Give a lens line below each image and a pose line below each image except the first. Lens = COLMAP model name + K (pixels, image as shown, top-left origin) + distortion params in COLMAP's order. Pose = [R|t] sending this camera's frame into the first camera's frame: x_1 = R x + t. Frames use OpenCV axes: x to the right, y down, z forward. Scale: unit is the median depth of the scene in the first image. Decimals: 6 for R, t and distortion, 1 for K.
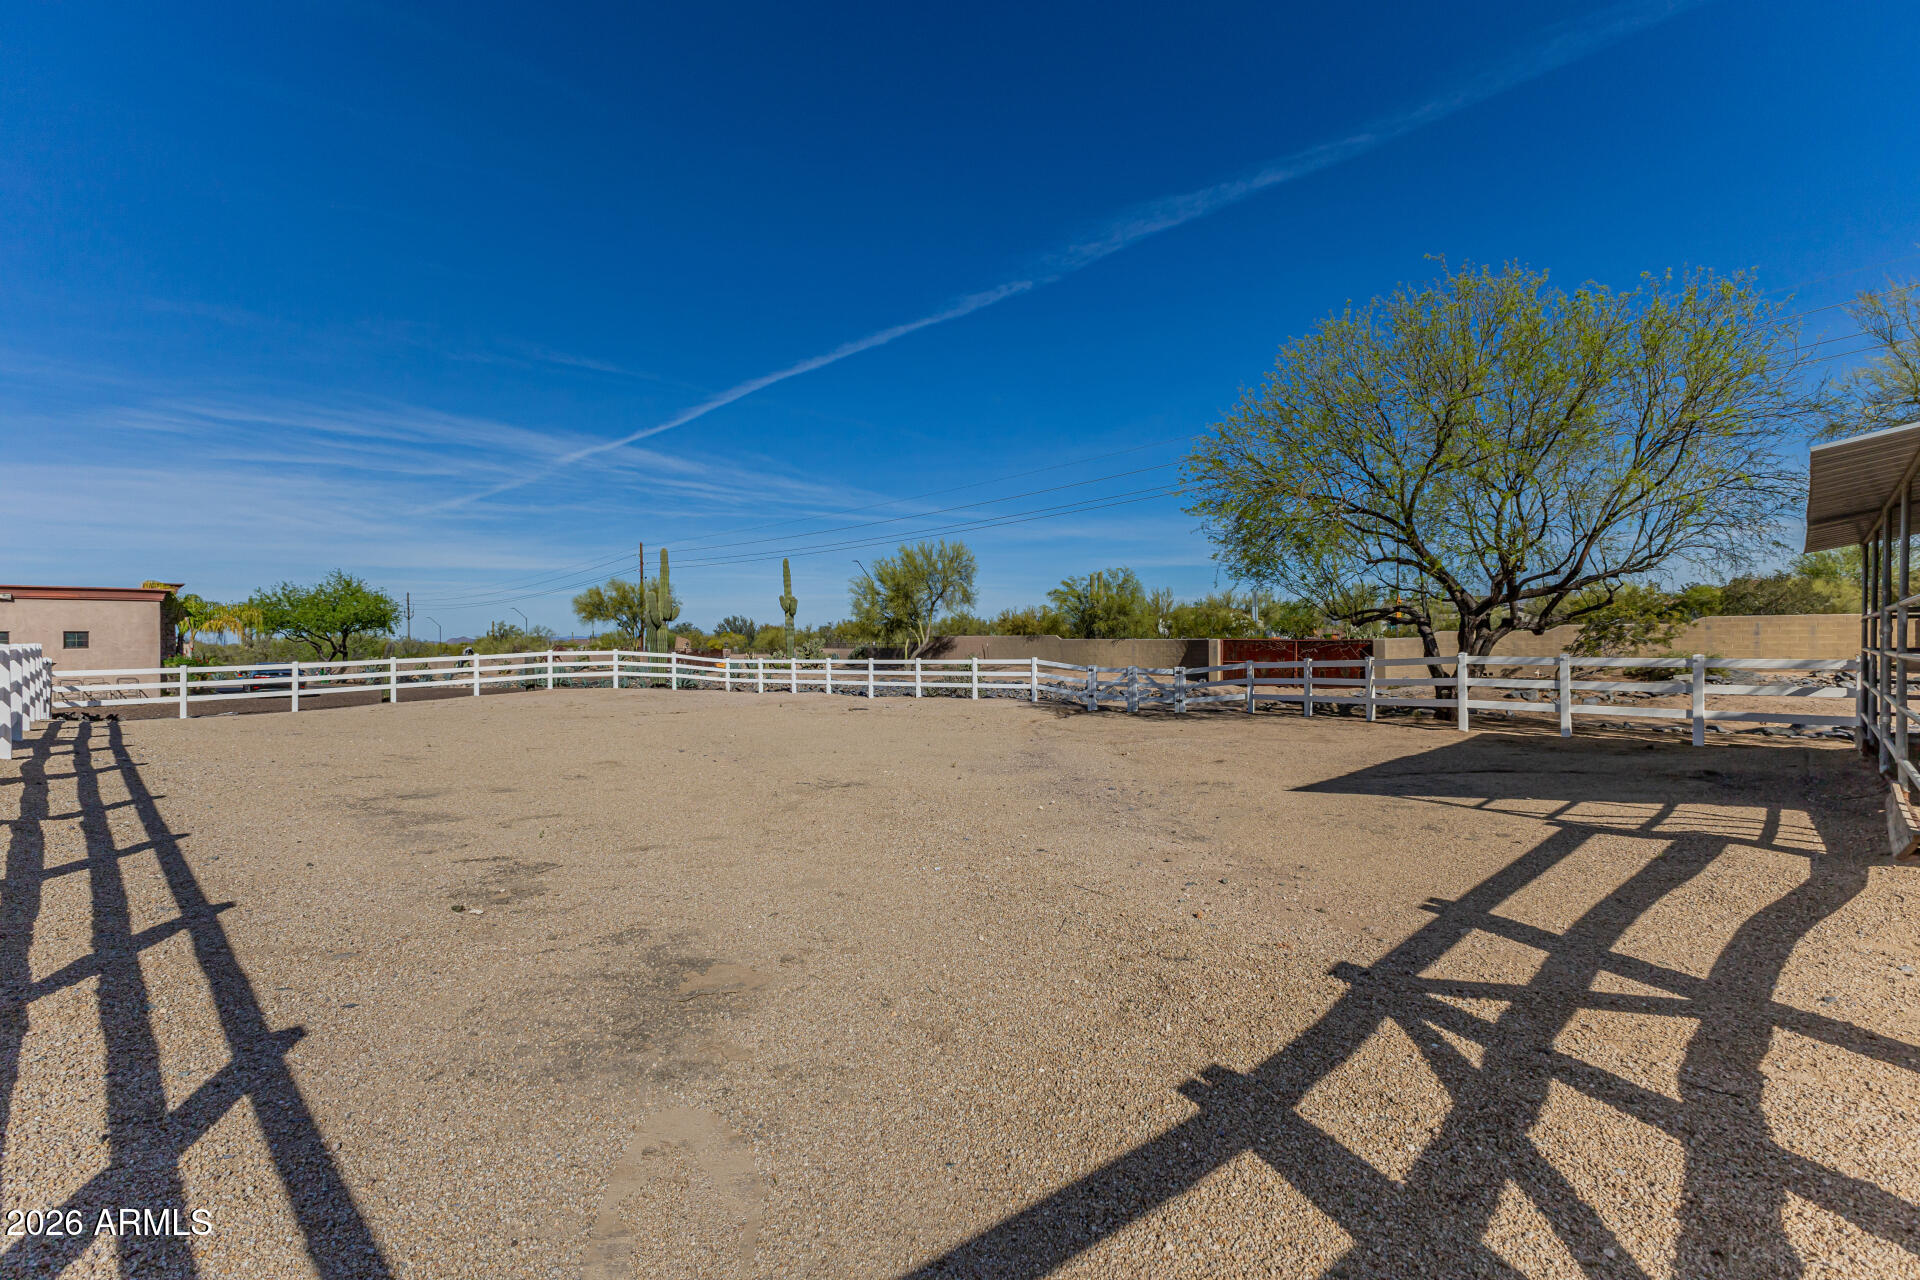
lens RADIAL K [[827.3, 0, 968.1], [0, 827.3, 640.5], [0, 0, 1]] dist [0.008781, -0.002744]
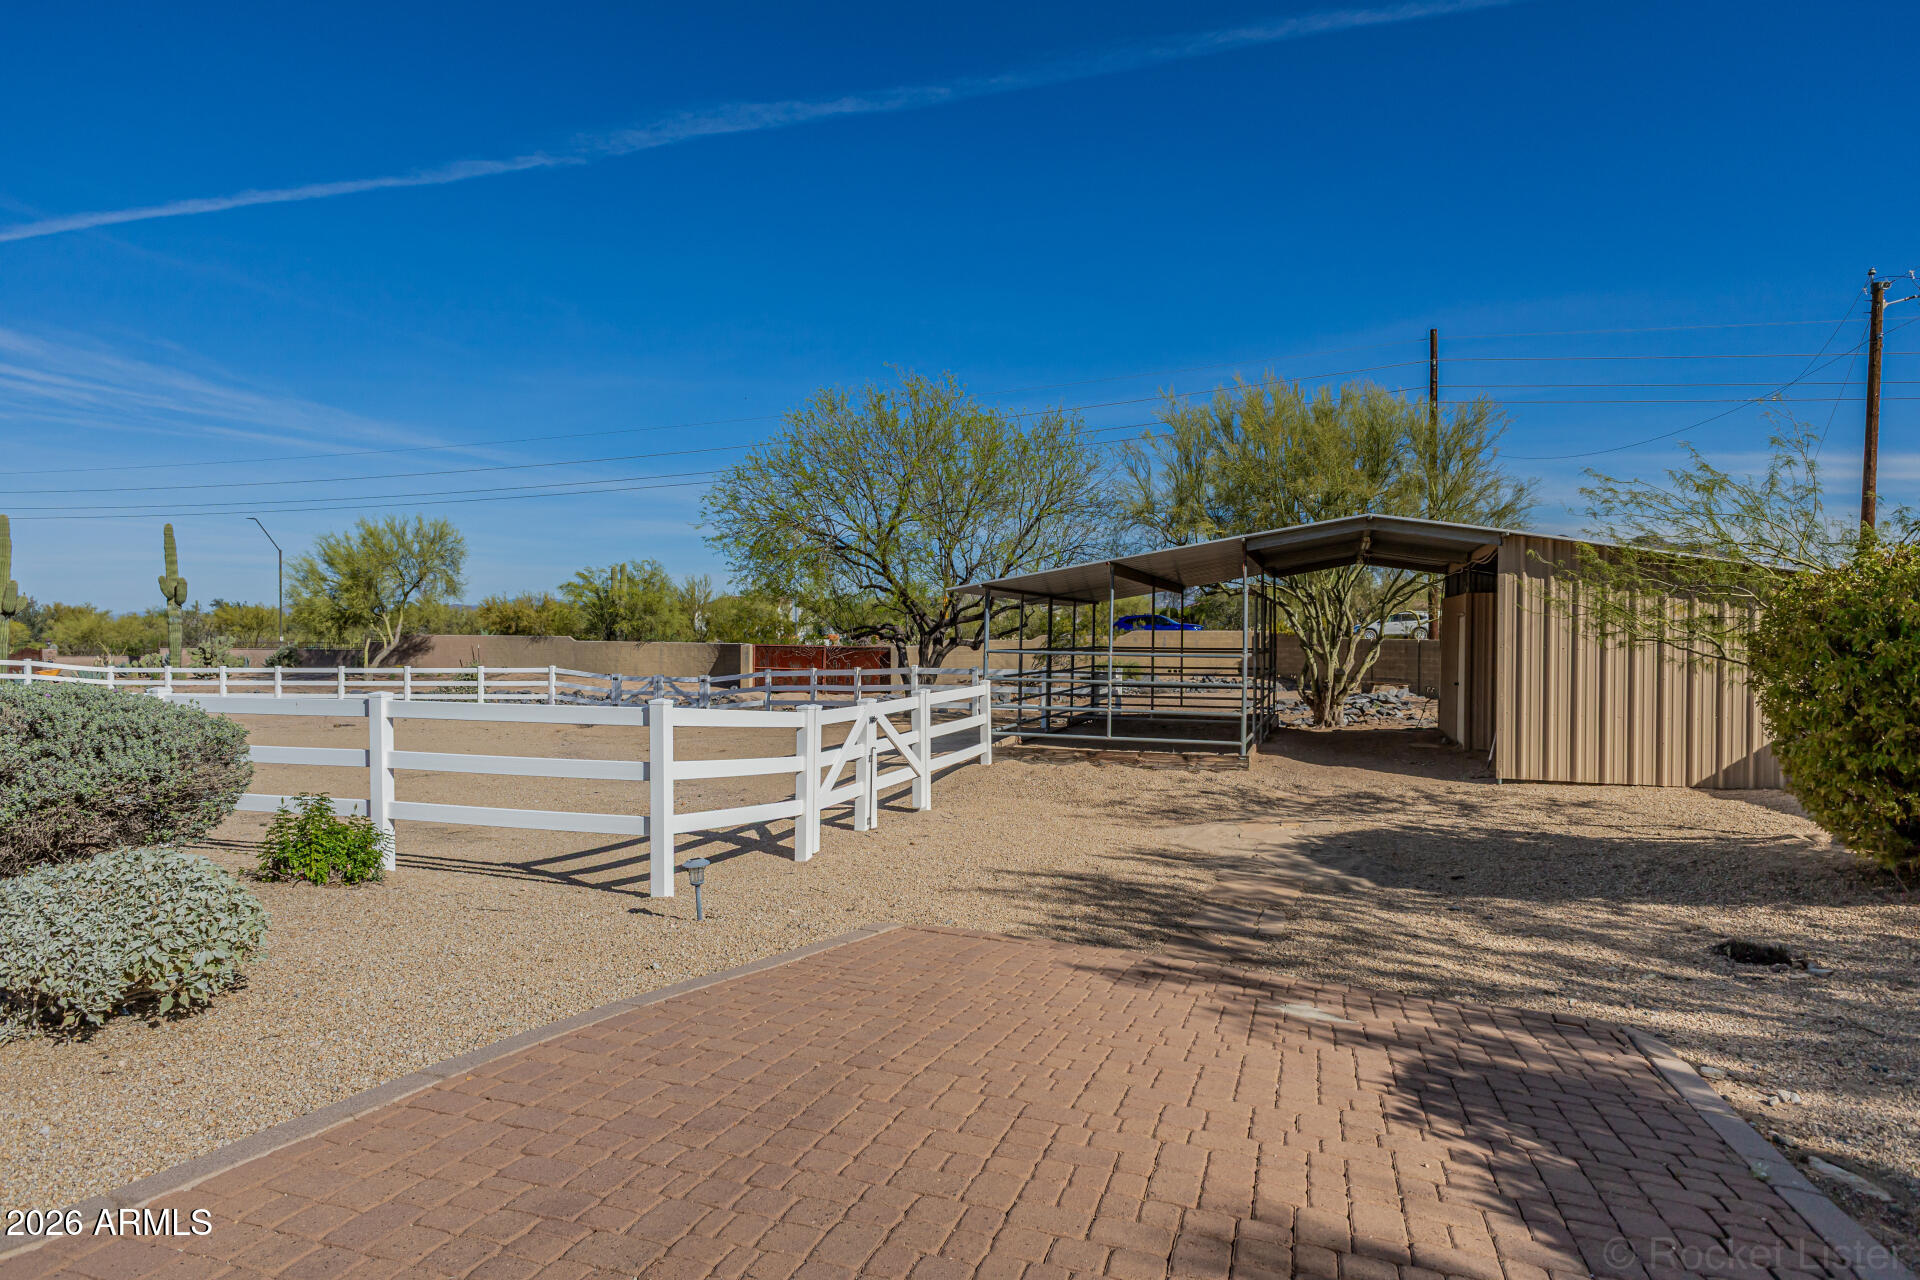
lens RADIAL K [[1125.4, 0, 956.7], [0, 1125.4, 638.7], [0, 0, 1]] dist [0.007189, -0.000454]
pose [[0.900061, 0.006662, 0.435713, -0.039322], [-0.009028, 0.999954, 0.003359, -0.011331], [-0.435670, -0.006957, 0.900079, -0.215333]]
